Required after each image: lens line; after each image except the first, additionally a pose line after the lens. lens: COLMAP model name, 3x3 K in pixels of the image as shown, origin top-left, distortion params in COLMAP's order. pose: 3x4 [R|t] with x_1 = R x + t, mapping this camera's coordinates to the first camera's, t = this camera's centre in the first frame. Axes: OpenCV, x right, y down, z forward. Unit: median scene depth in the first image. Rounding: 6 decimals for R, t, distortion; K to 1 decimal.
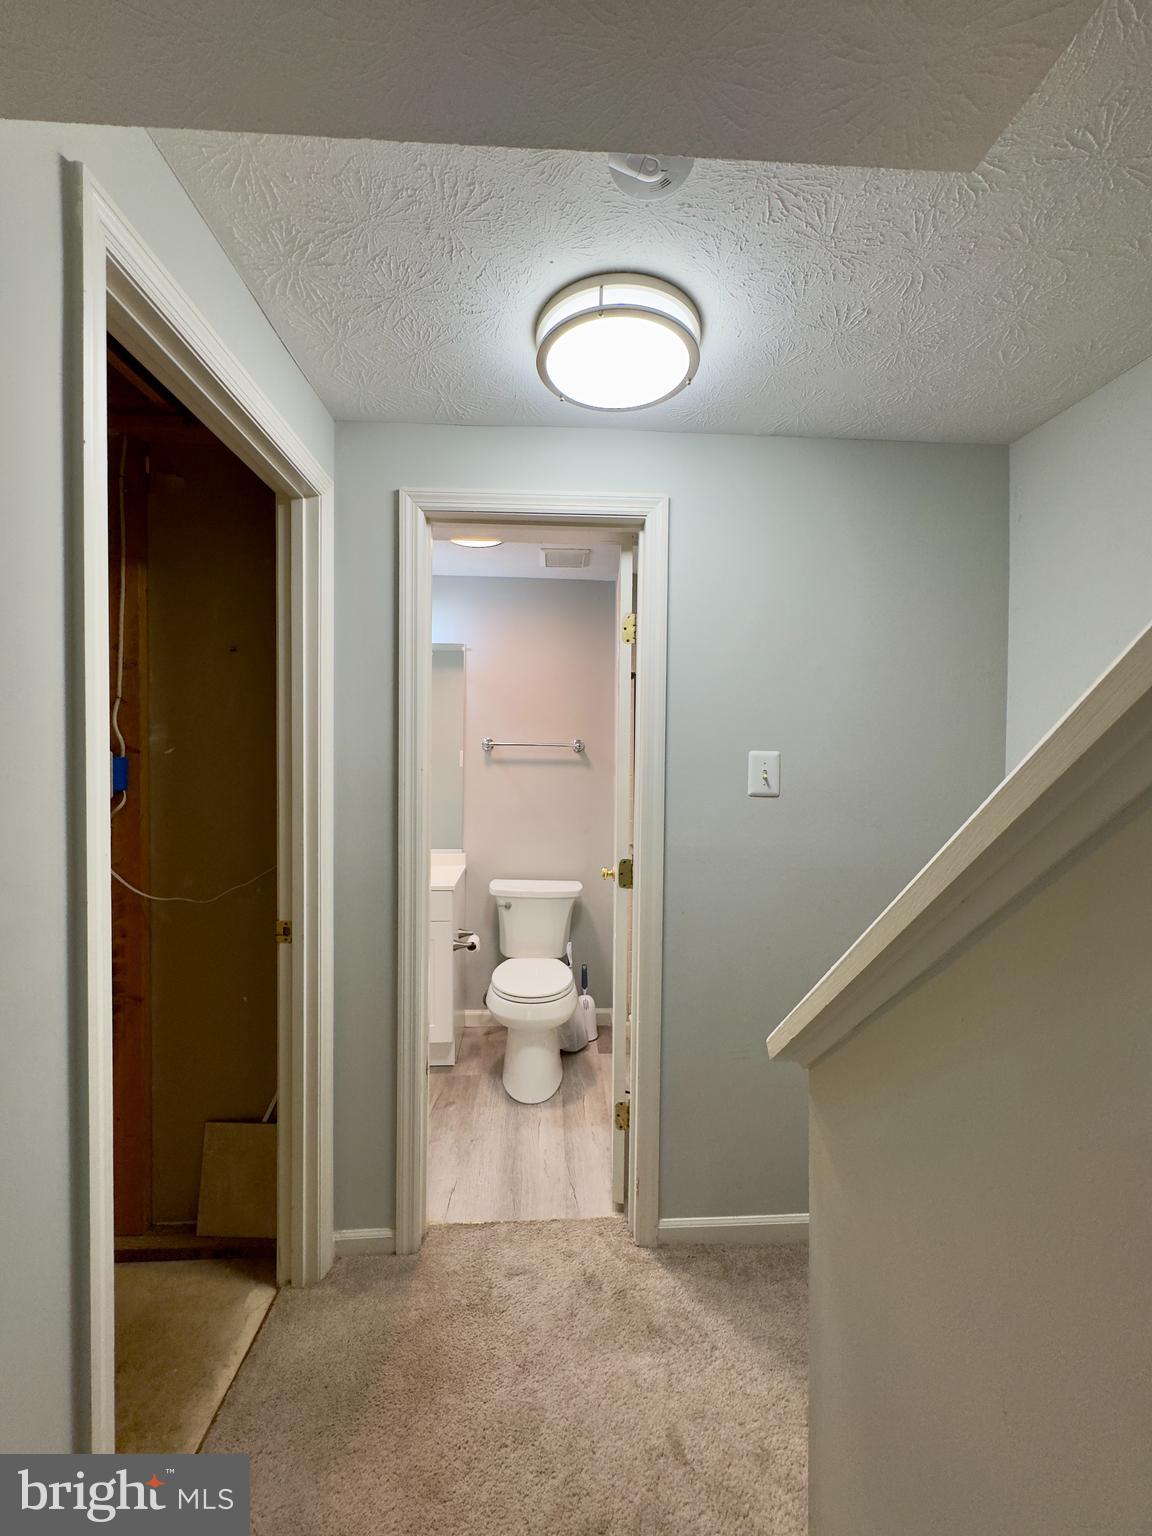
lens RADIAL K [[612.2, 0, 578.9], [0, 612.2, 770.3], [0, 0, 1]] dist [-0.001633, 0.000275]
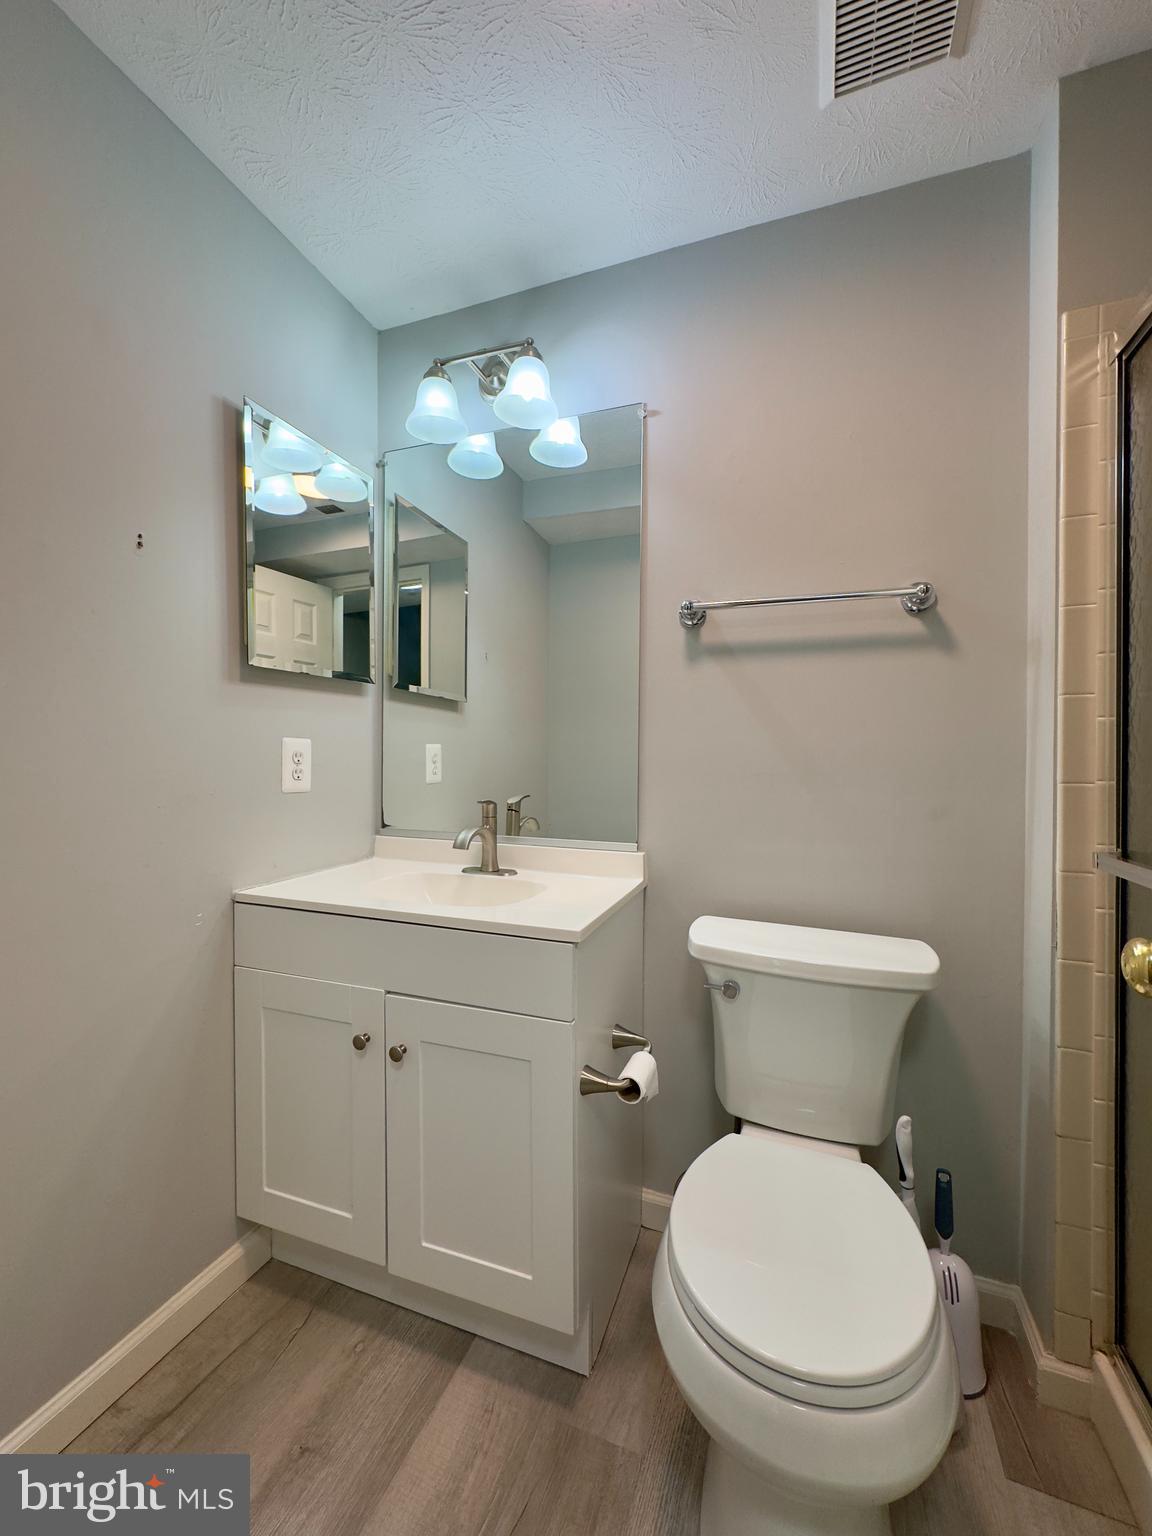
lens RADIAL K [[612.2, 0, 578.9], [0, 612.2, 770.3], [0, 0, 1]] dist [-0.001633, 0.000275]
pose [[0.911976, -0.000082, -0.410244, -0.041665], [-0.005861, 0.999895, -0.013230, 0.083257], [0.410202, 0.014470, 0.911880, 0.581064]]
